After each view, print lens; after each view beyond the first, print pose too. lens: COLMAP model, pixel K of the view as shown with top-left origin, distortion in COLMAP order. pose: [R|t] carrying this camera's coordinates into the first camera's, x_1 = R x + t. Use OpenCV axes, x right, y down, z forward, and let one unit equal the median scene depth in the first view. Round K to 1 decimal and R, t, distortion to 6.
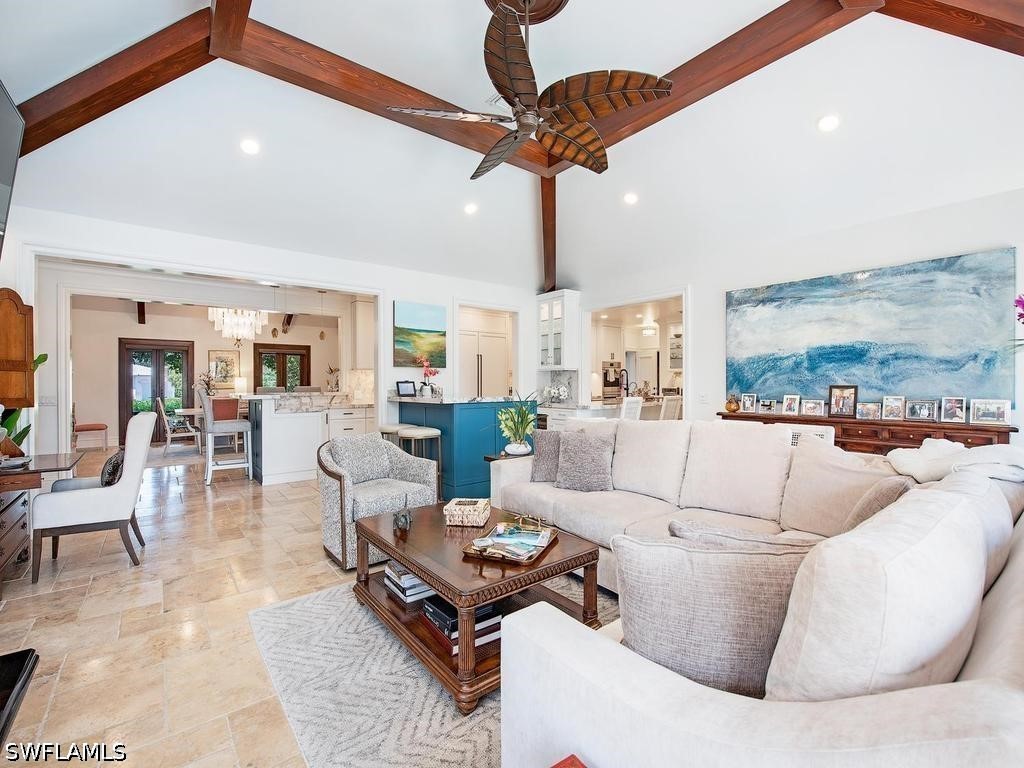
lens RADIAL K [[455.5, 0, 508.6], [0, 455.5, 382.5], [0, 0, 1]] dist [0.000653, 0.000009]
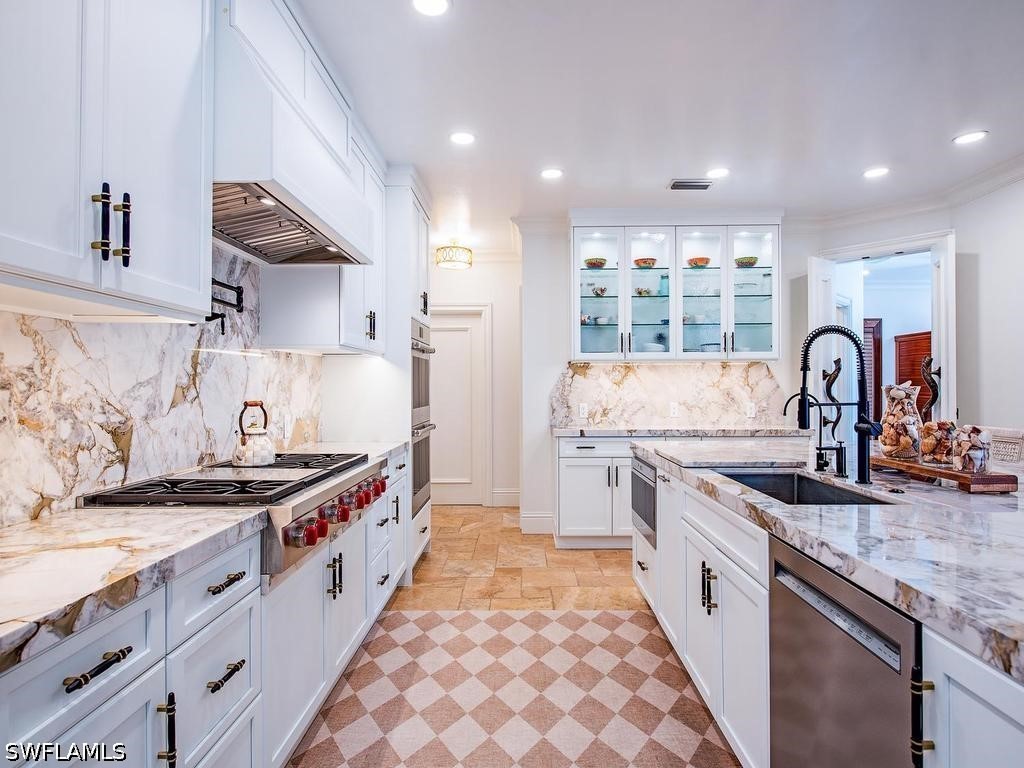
lens RADIAL K [[553.7, 0, 516.2], [0, 553.7, 386.2], [0, 0, 1]] dist [0.004481, -0.000169]
pose [[0.618462, 0.001722, 0.785813, -0.020097], [0.002511, 0.999988, -0.004167, -0.001885], [-0.785811, 0.004550, 0.618450, 0.767454]]
